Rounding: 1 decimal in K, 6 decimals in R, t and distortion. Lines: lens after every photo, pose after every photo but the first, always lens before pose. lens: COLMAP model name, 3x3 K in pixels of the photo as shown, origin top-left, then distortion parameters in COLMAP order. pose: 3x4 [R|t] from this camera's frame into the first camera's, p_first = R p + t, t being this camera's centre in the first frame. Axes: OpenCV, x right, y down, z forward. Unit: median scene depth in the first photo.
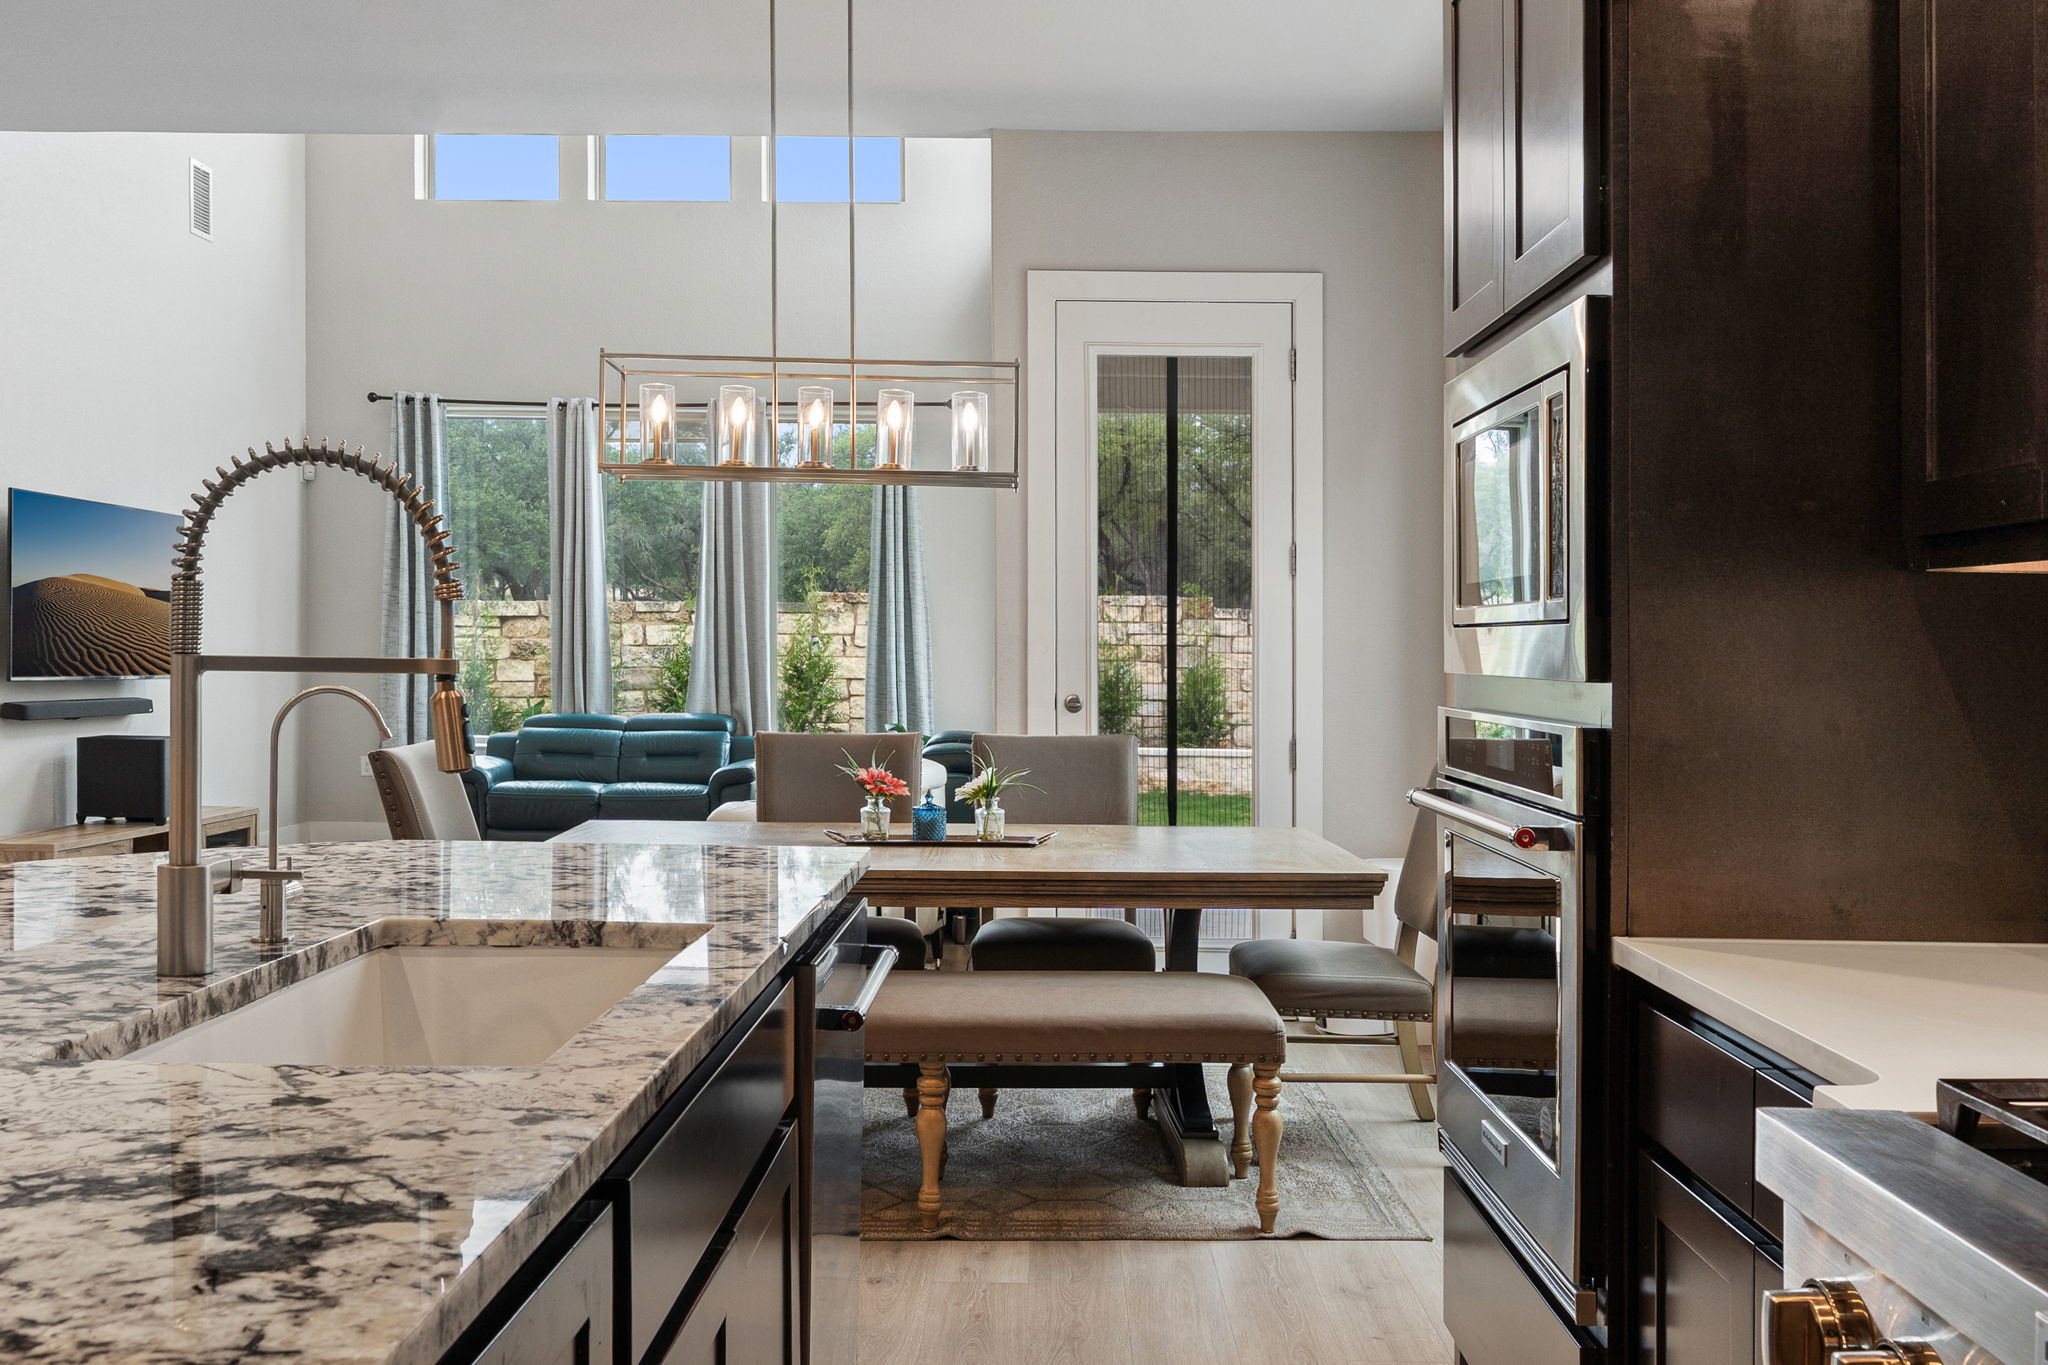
lens RADIAL K [[1732.8, 0, 1044.2], [0, 1732.8, 701.7], [0, 0, 1]] dist [0.010597, -0.028086]
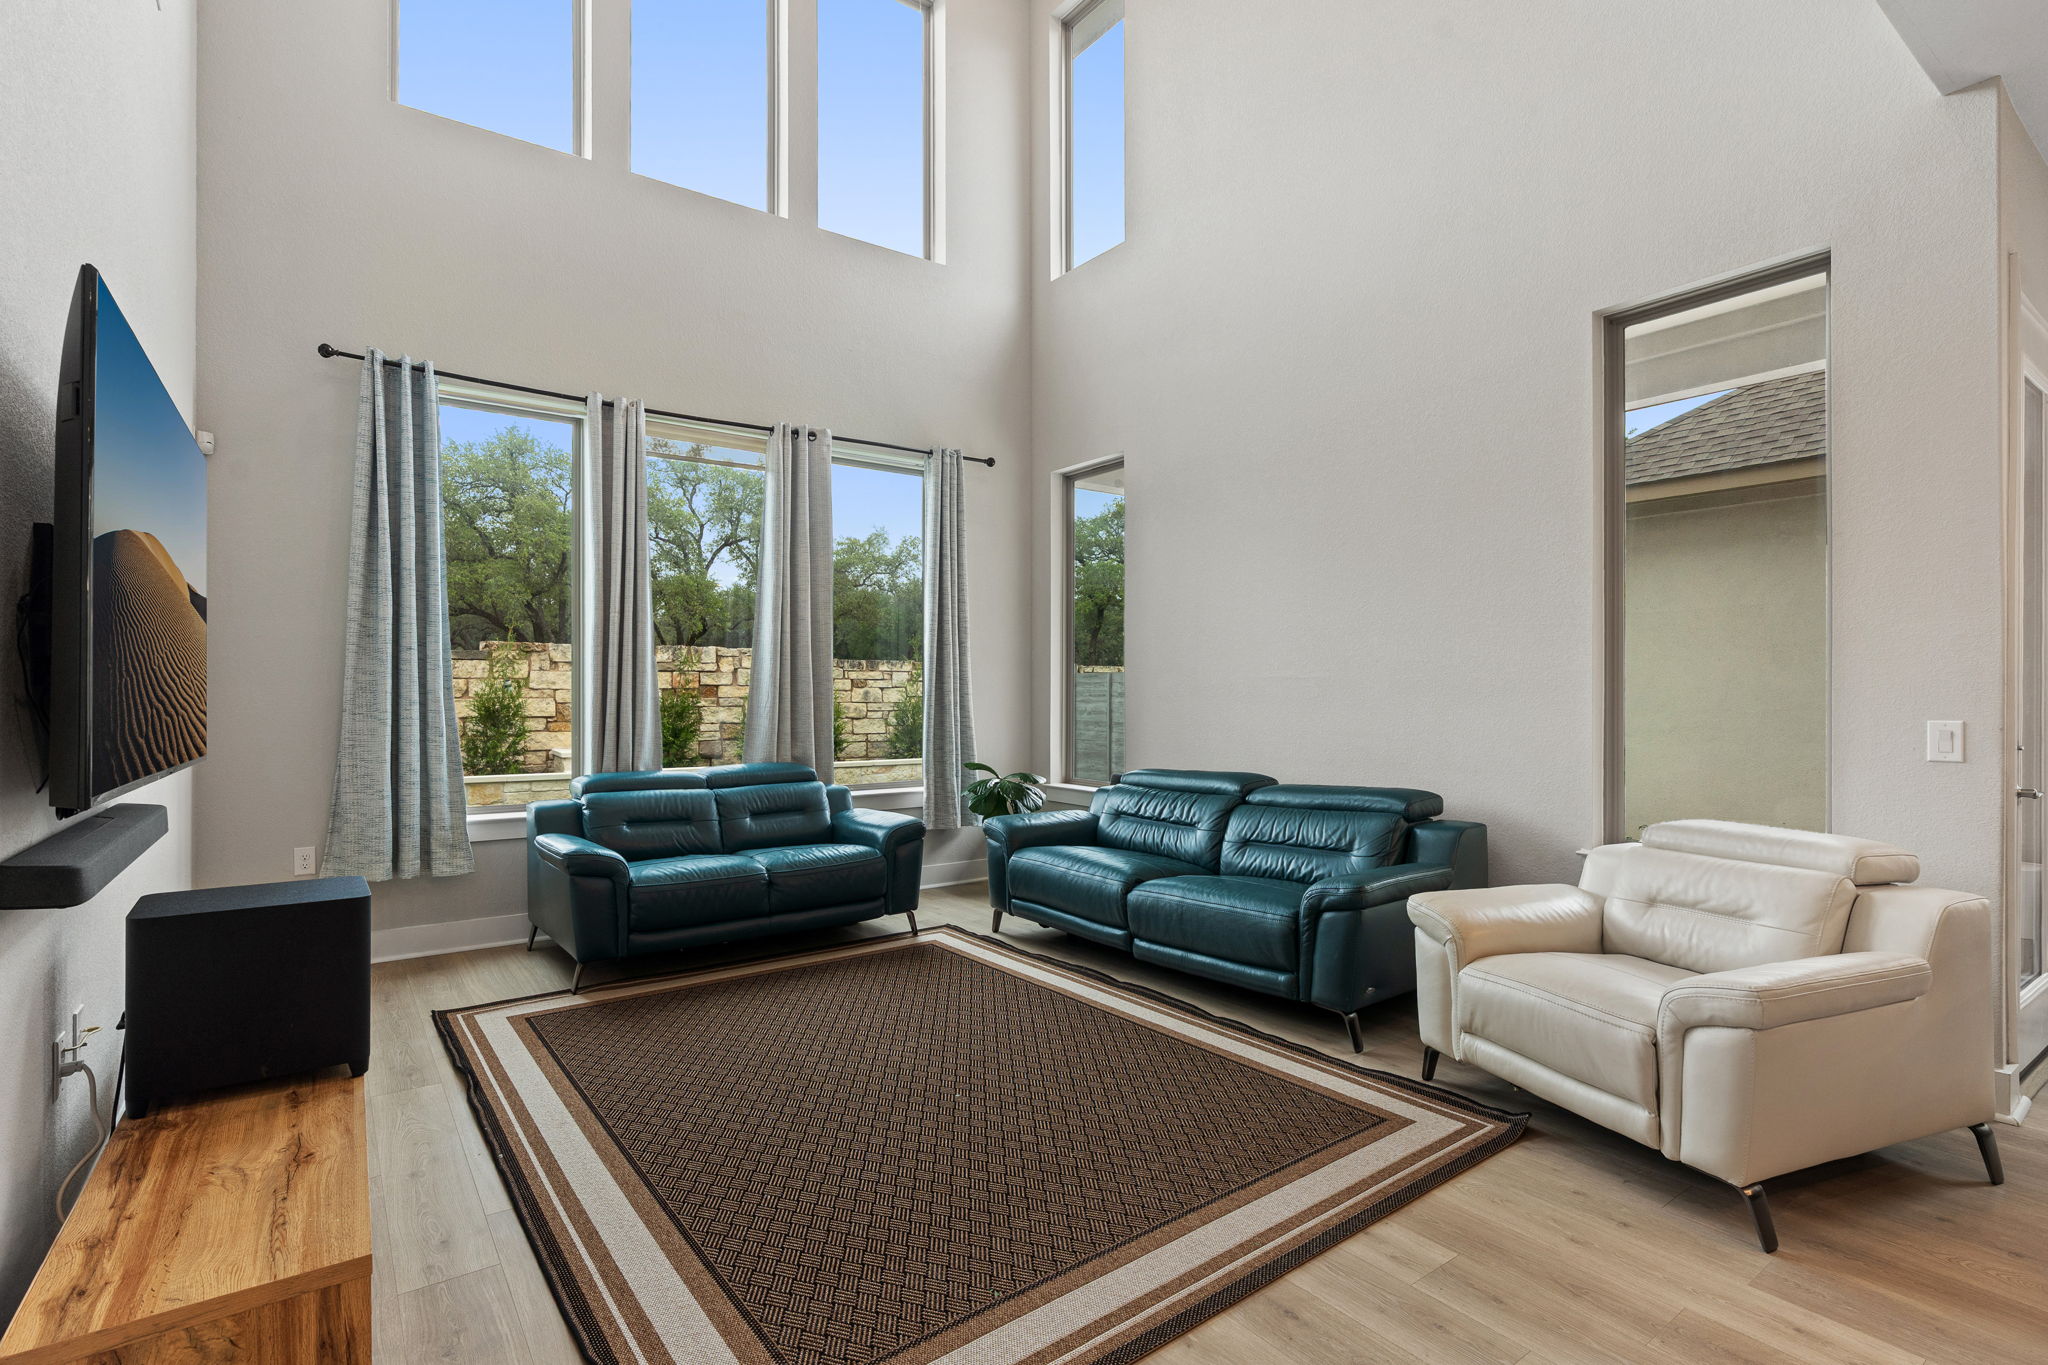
lens RADIAL K [[950.7, 0, 985.6], [0, 950.7, 696.4], [0, 0, 1]] dist [-0.004988, 0.000548]
pose [[0.807284, -0.015127, 0.589970, -0.403991], [0.027106, 0.999567, -0.011461, -0.019626], [-0.589541, 0.025244, 0.807344, 0.527488]]
